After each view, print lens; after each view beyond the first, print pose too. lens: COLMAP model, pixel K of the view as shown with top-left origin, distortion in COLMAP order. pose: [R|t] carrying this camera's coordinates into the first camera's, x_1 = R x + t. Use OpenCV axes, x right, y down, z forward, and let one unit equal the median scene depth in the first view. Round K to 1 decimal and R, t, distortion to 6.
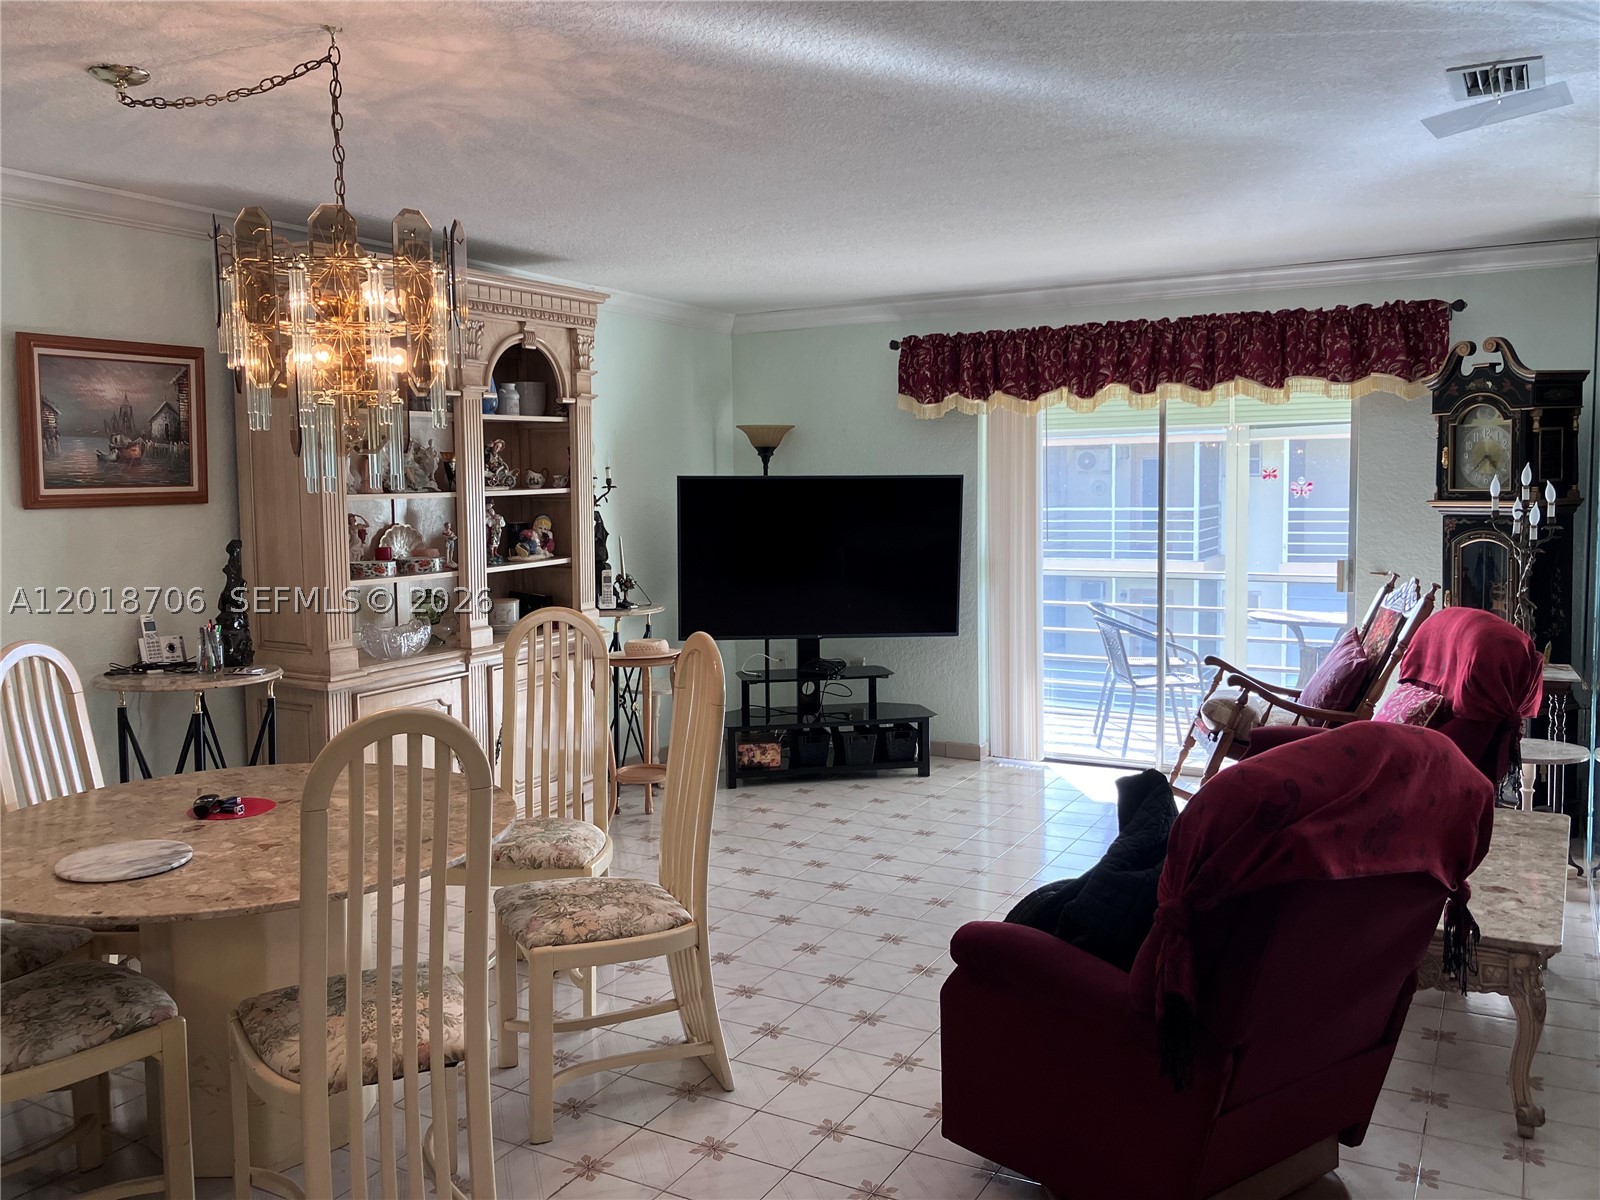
lens RADIAL K [[1337.1, 0, 800.0], [0, 1337.1, 600.0], [0, 0, 1]] dist [0.099294, -0.129184]
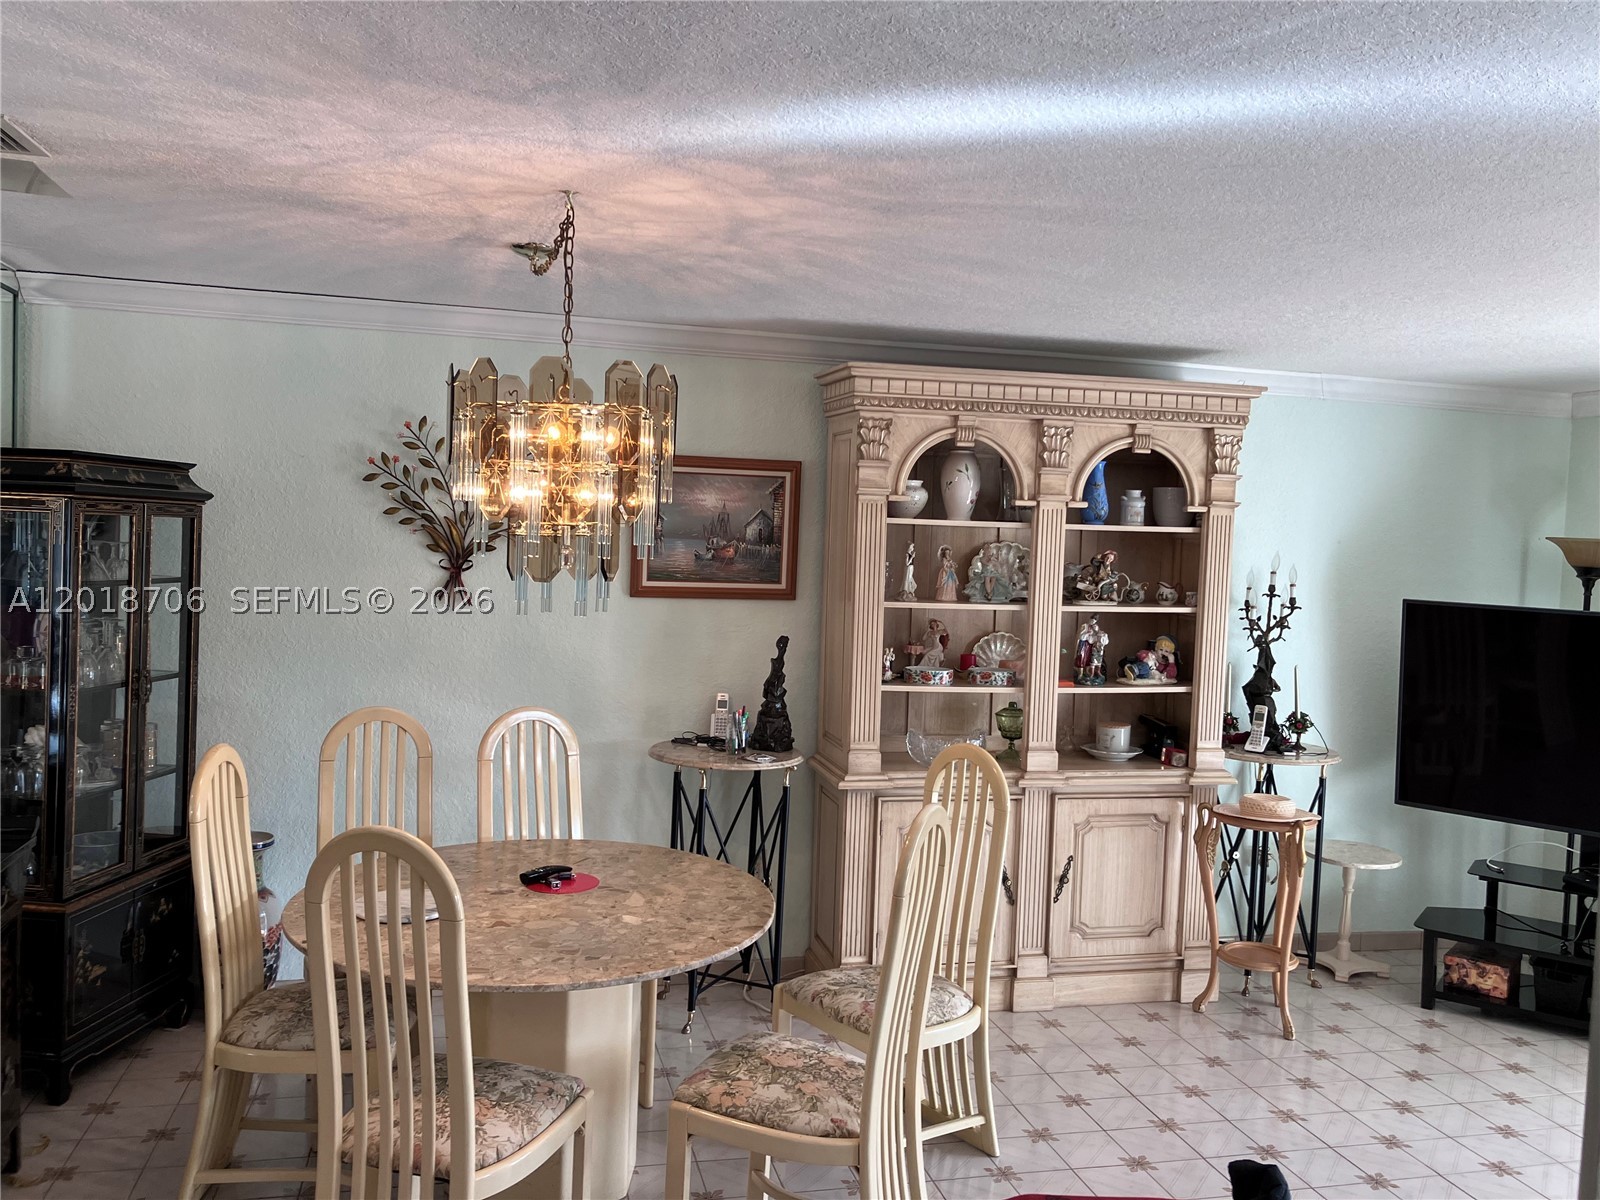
lens RADIAL K [[1337.1, 0, 800.0], [0, 1337.1, 600.0], [0, 0, 1]] dist [0.099294, -0.129184]
pose [[0.678623, 0.076661, -0.730476, 0.347665], [-0.115095, 0.993351, -0.002676, -0.066203], [0.725413, 0.085891, 0.682934, 0.247684]]
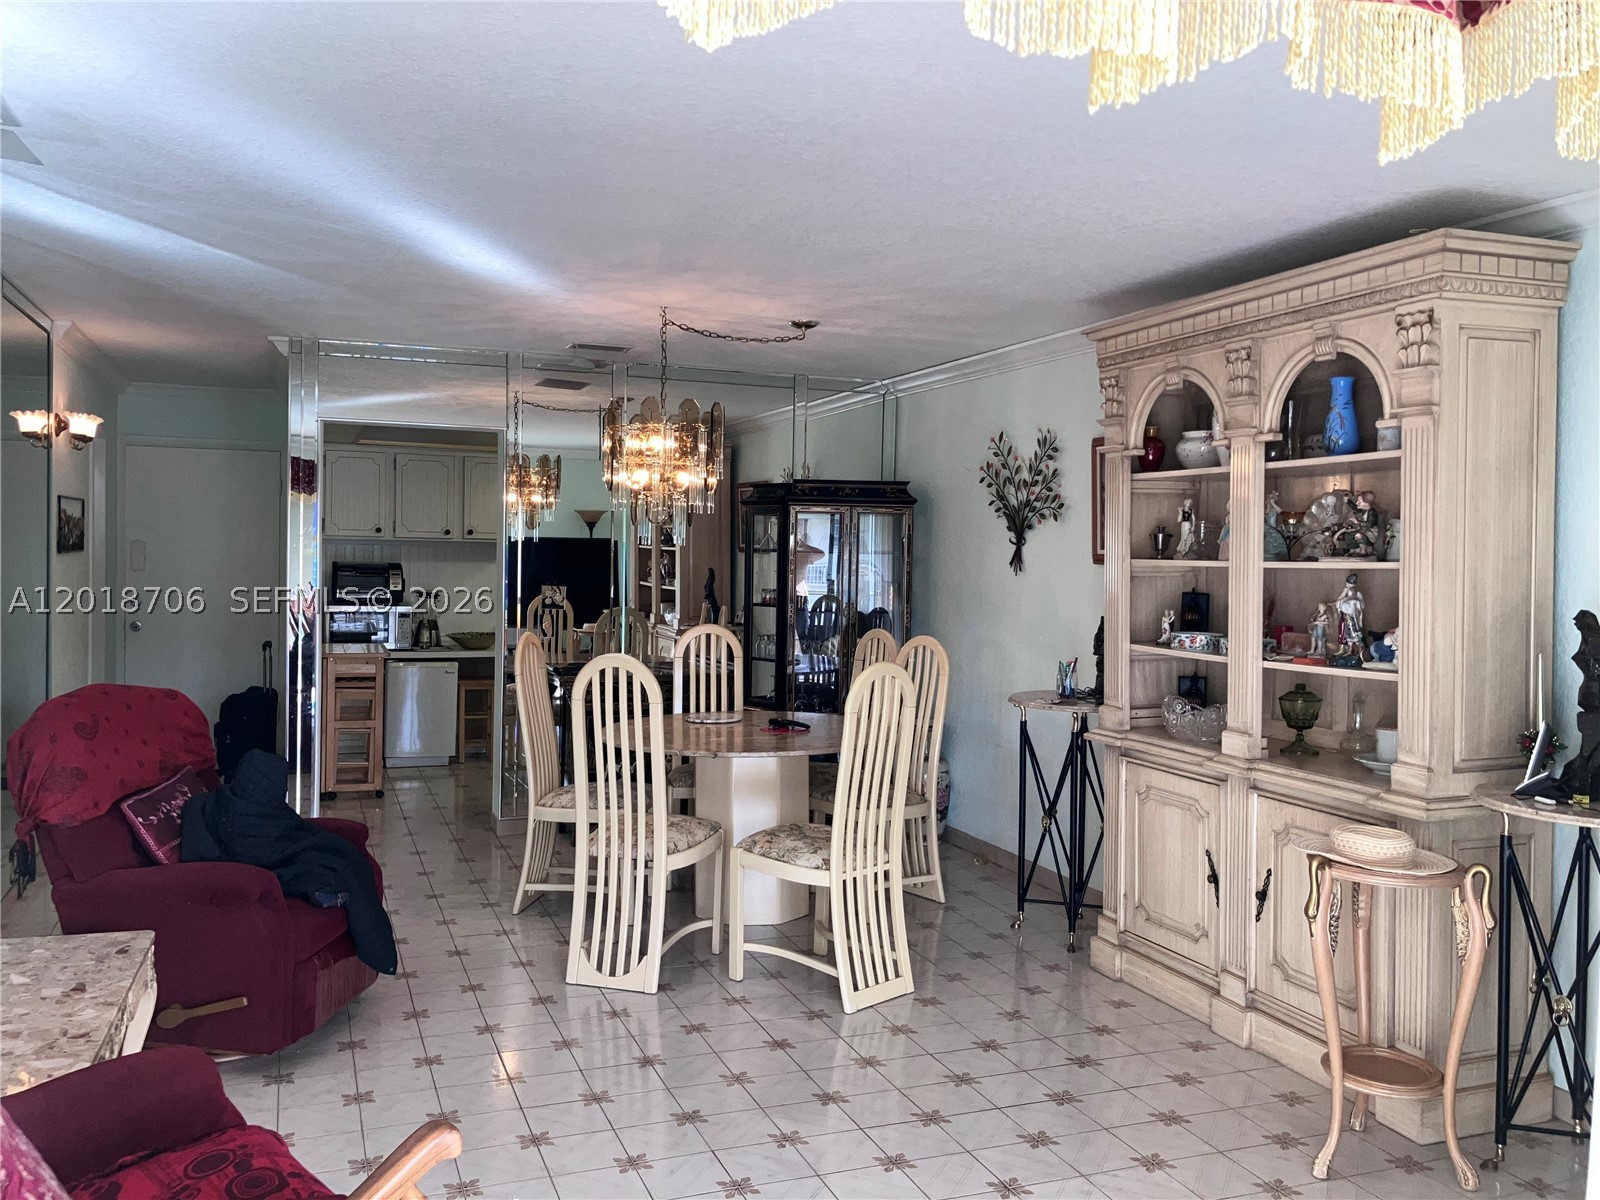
lens RADIAL K [[1337.1, 0, 800.0], [0, 1337.1, 600.0], [0, 0, 1]] dist [0.099294, -0.129184]
pose [[-0.653444, 0.039510, -0.755943, 0.557240], [-0.068331, 0.991481, 0.110888, -0.133052], [0.753884, 0.124114, -0.645178, 1.342191]]
